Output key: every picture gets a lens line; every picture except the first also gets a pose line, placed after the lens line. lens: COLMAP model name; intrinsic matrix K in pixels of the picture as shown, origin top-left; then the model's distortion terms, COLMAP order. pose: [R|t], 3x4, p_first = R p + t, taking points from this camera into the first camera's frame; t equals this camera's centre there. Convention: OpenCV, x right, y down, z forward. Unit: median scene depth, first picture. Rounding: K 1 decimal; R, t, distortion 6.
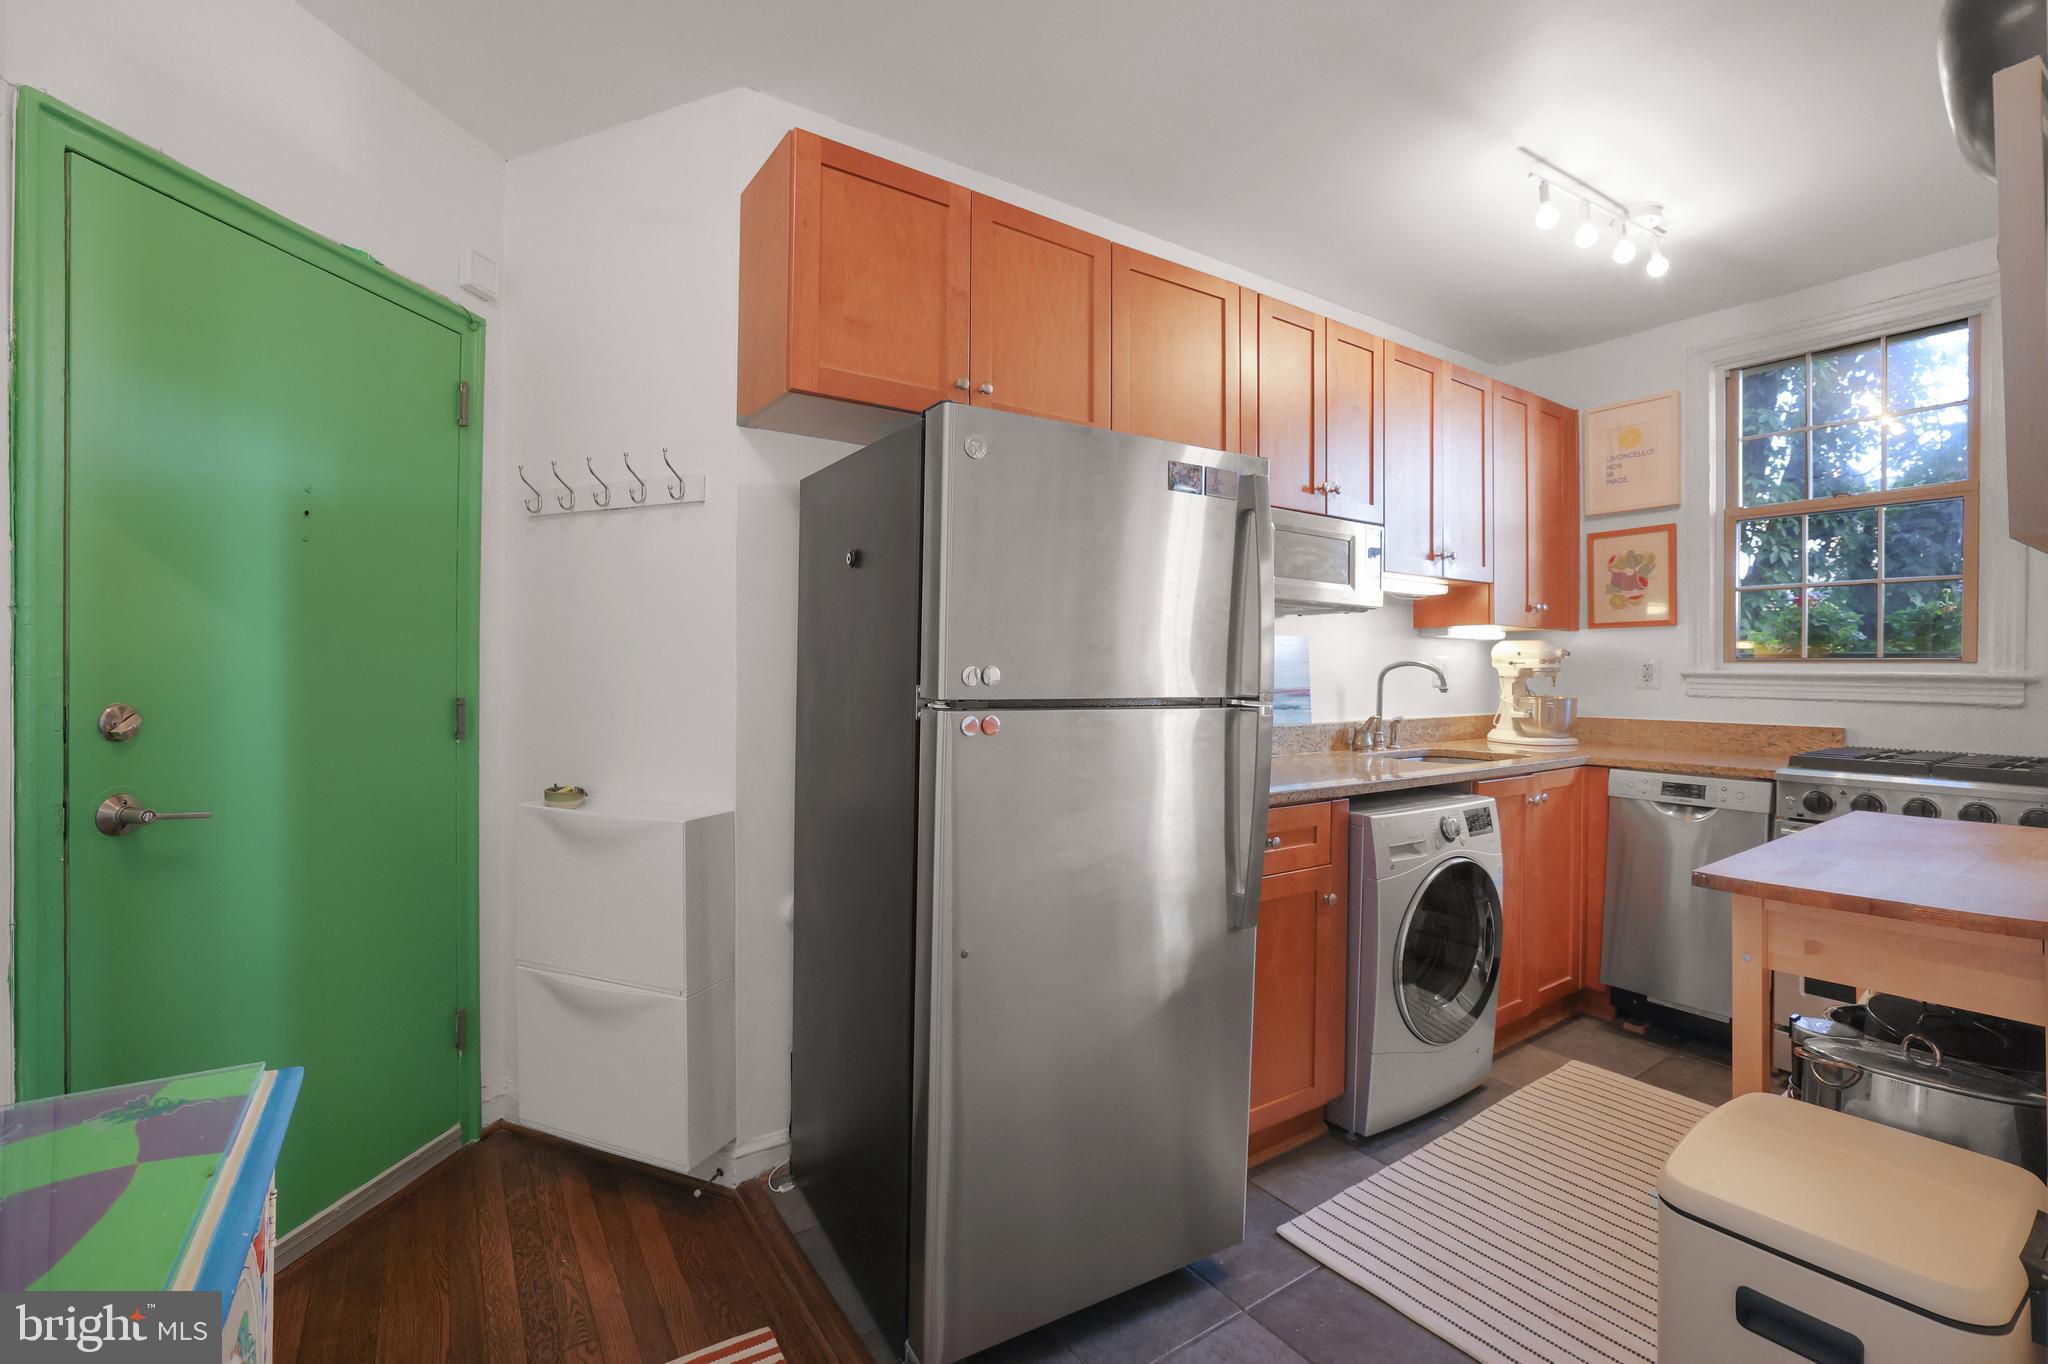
lens RADIAL K [[889.4, 0, 1024.0], [0, 889.4, 682.0], [0, 0, 1]] dist [-0.008228, 0.000300]
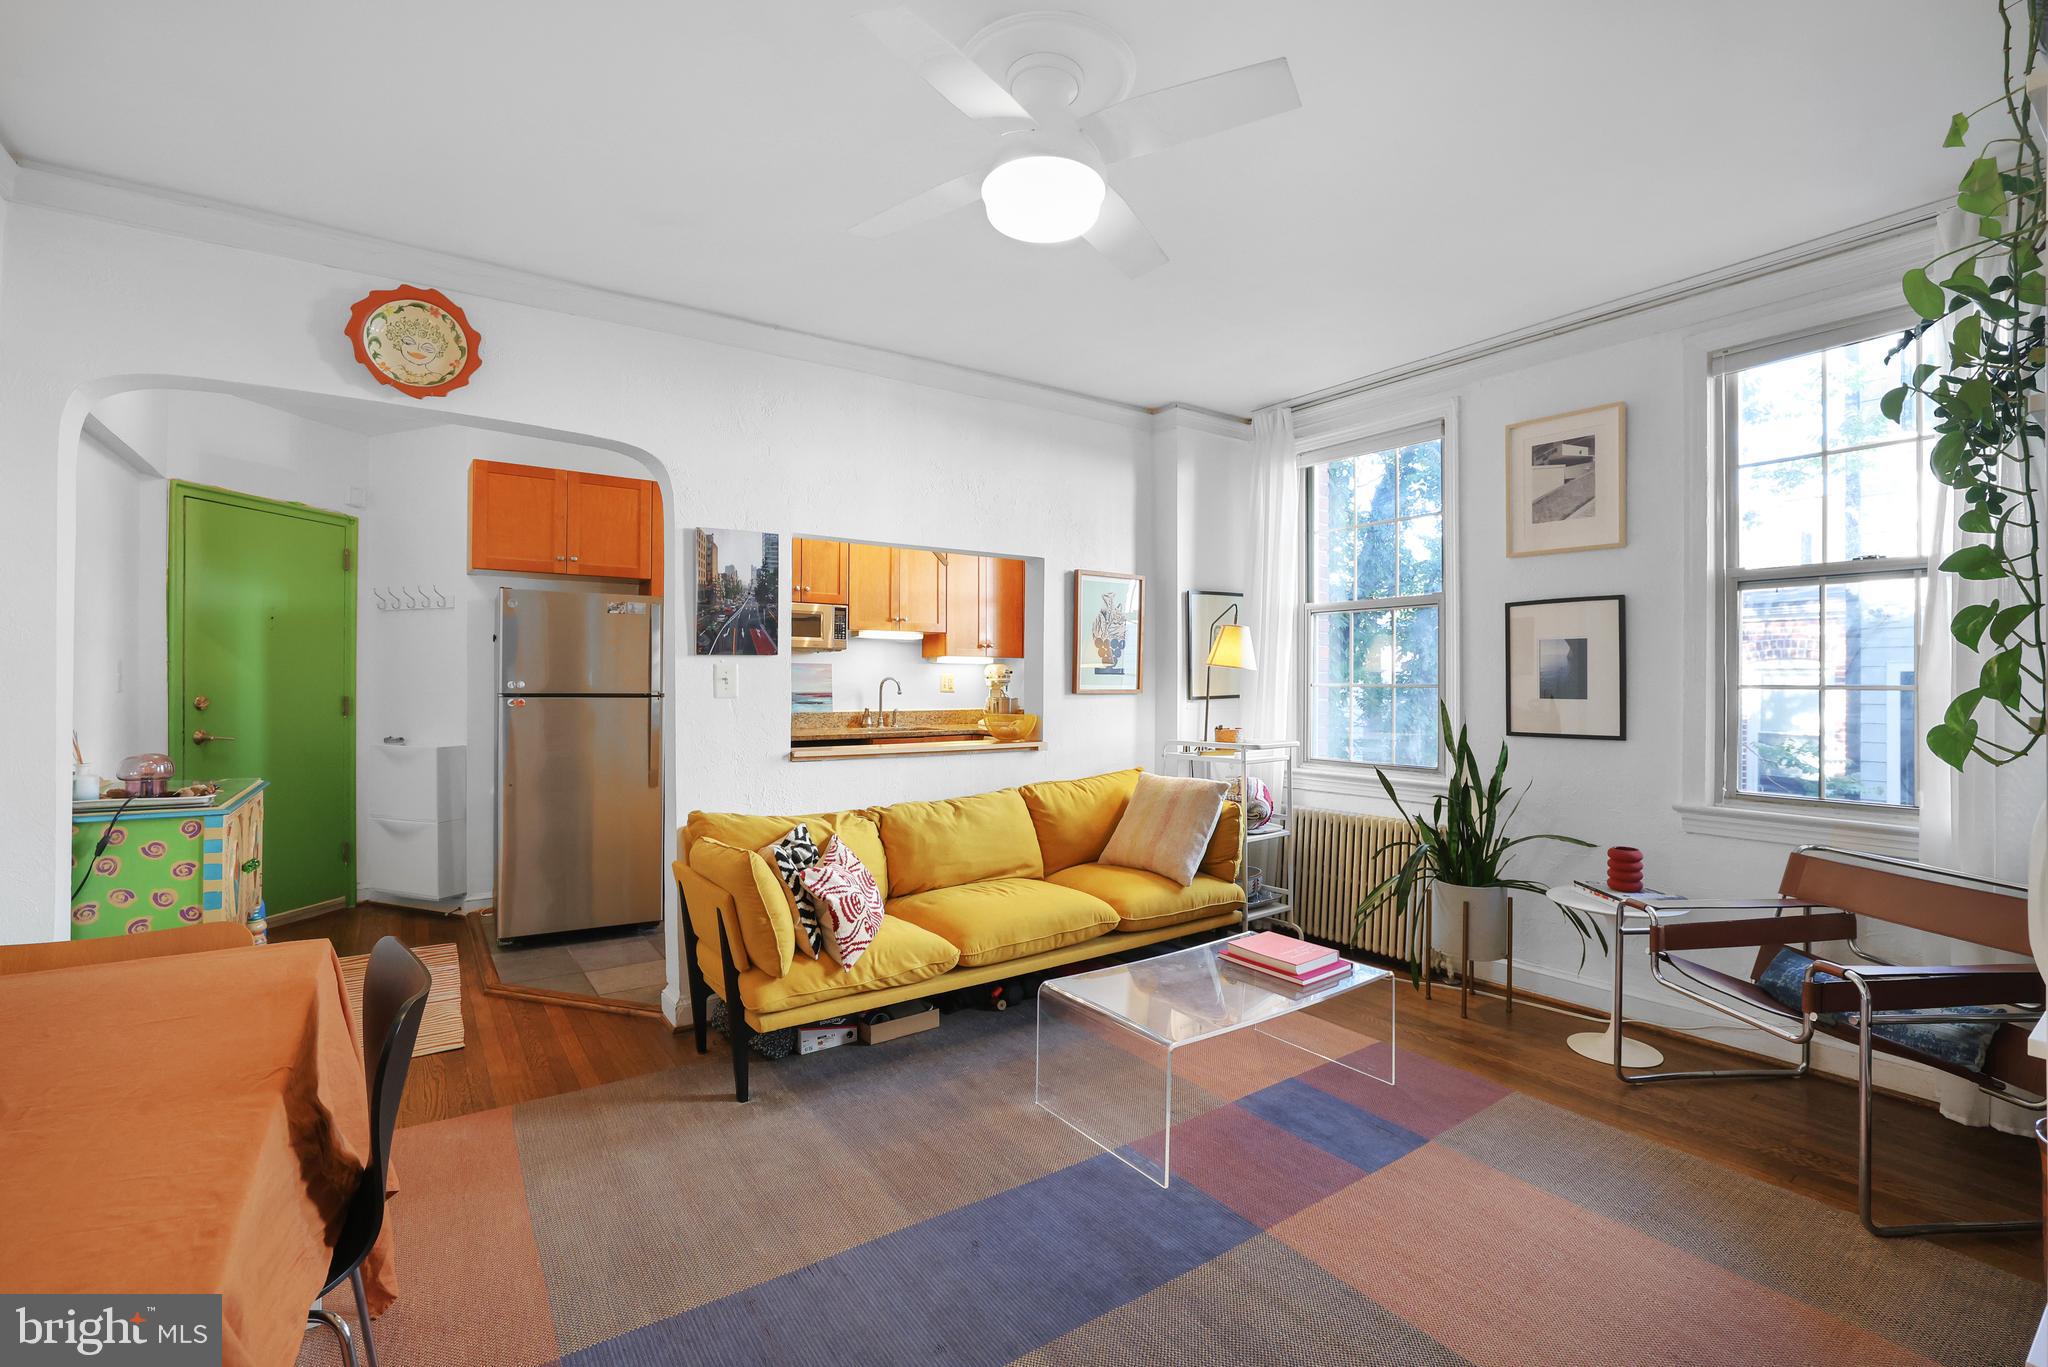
lens RADIAL K [[911.9, 0, 1021.7], [0, 911.9, 689.9], [0, 0, 1]] dist [-0.000898, 0.000072]
pose [[0.999992, -0.002104, 0.003316, 1.050422], [0.002119, 0.999987, -0.004614, 0.017777], [-0.003307, 0.004621, 0.999984, -1.281602]]
